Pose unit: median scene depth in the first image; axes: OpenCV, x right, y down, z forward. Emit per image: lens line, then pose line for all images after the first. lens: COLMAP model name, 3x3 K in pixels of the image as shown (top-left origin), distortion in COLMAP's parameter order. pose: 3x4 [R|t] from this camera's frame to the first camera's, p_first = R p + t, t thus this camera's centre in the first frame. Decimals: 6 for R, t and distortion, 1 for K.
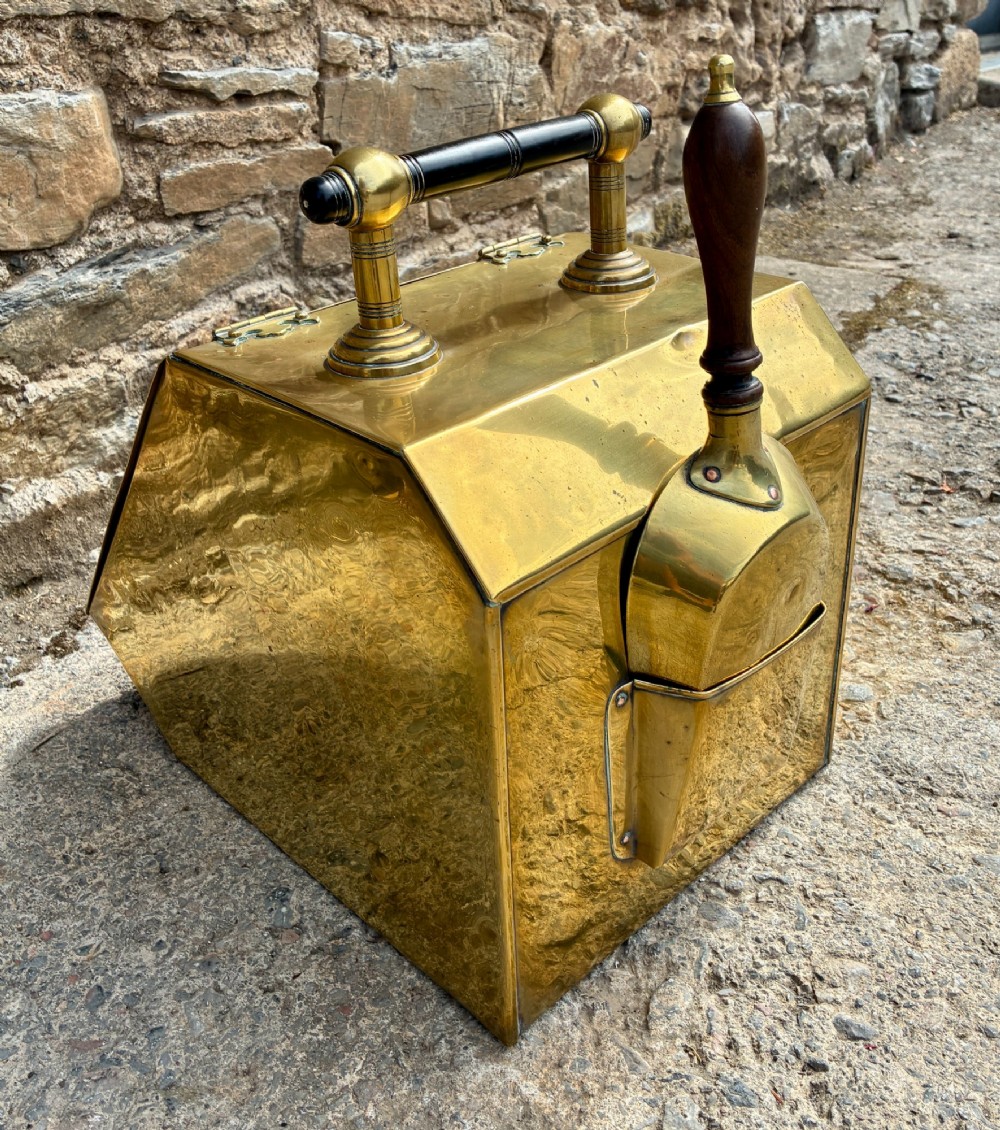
lens RADIAL K [[1163.9, 0, 540.5], [0, 1163.9, 492.4], [0, 0, 1]] dist [0.014710, 0.010732]
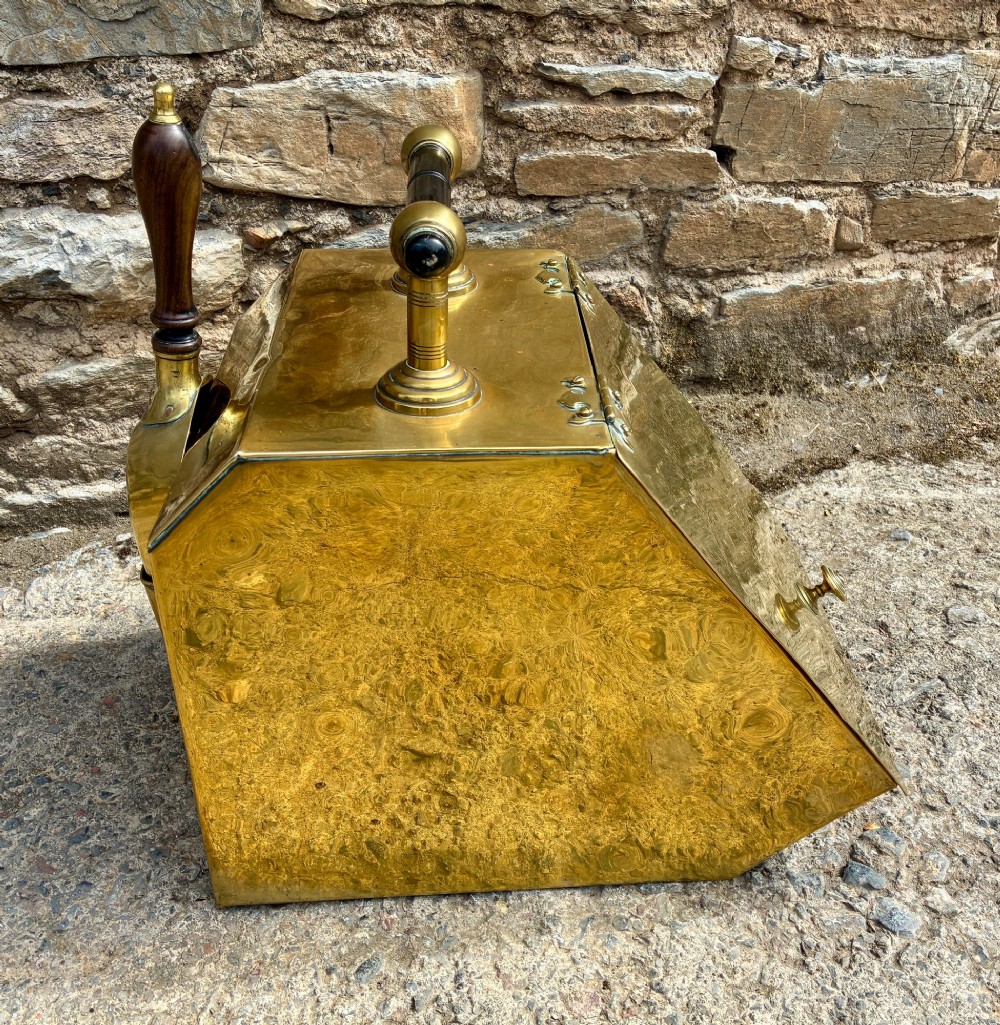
lens RADIAL K [[1135.4, 0, 570.2], [0, 1135.4, 494.0], [0, 0, 1]] dist [0.005872, 0.038500]
pose [[0.818190, 0.326777, -0.473056, 0.332850], [-0.292142, 0.944938, 0.147459, -0.160150], [0.495195, 0.017551, 0.868605, 0.134276]]
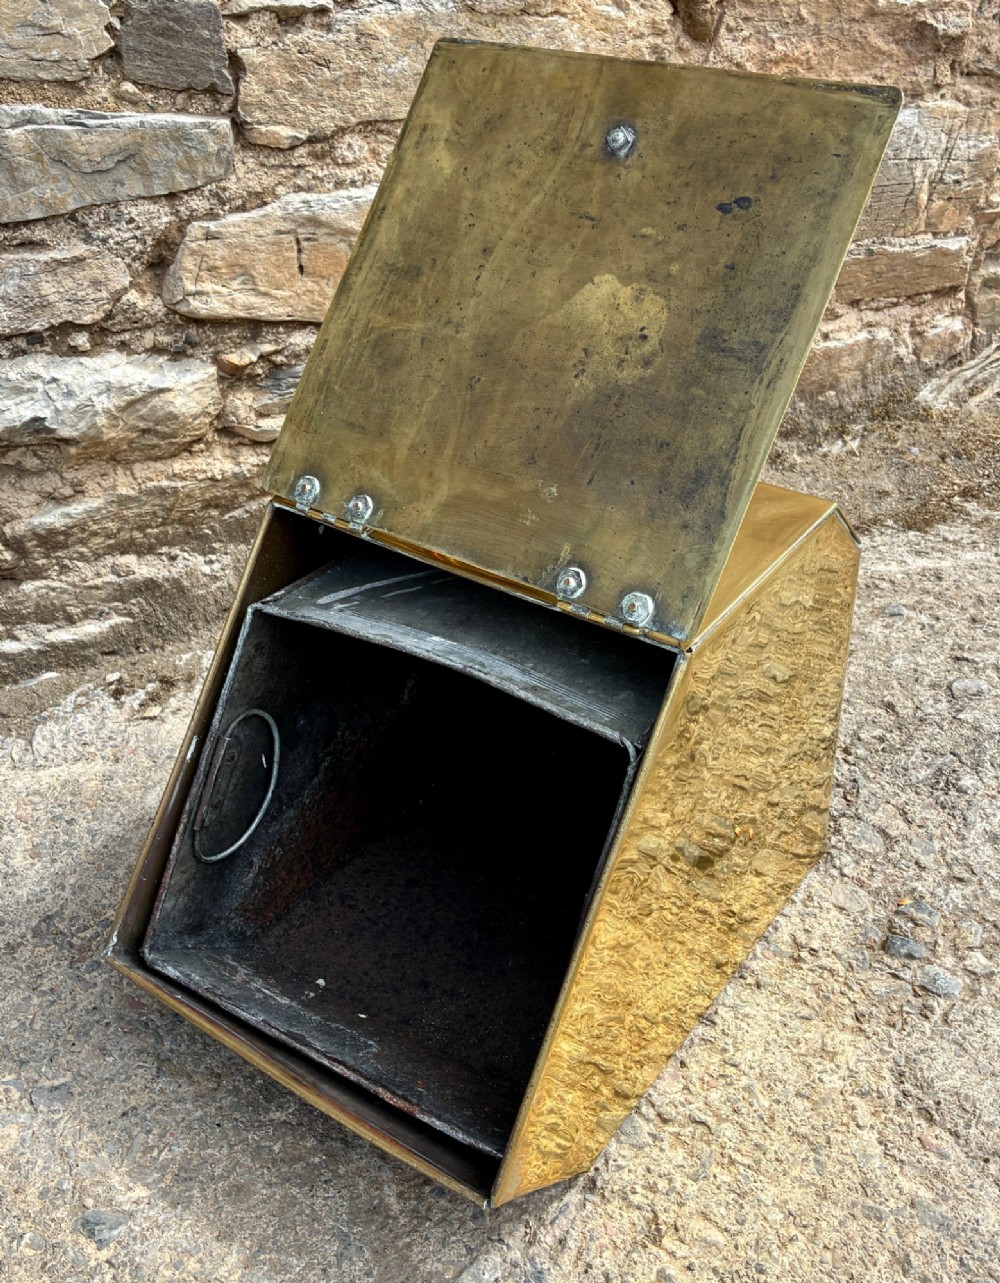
lens RADIAL K [[1382.7, 0, 474.8], [0, 1382.7, 575.1], [0, 0, 1]] dist [-0.002611, 0.046766]
pose [[0.853635, 0.269819, -0.445539, 0.322855], [-0.221753, 0.962240, 0.157862, -0.208030], [0.471310, -0.035957, 0.881235, -0.113631]]
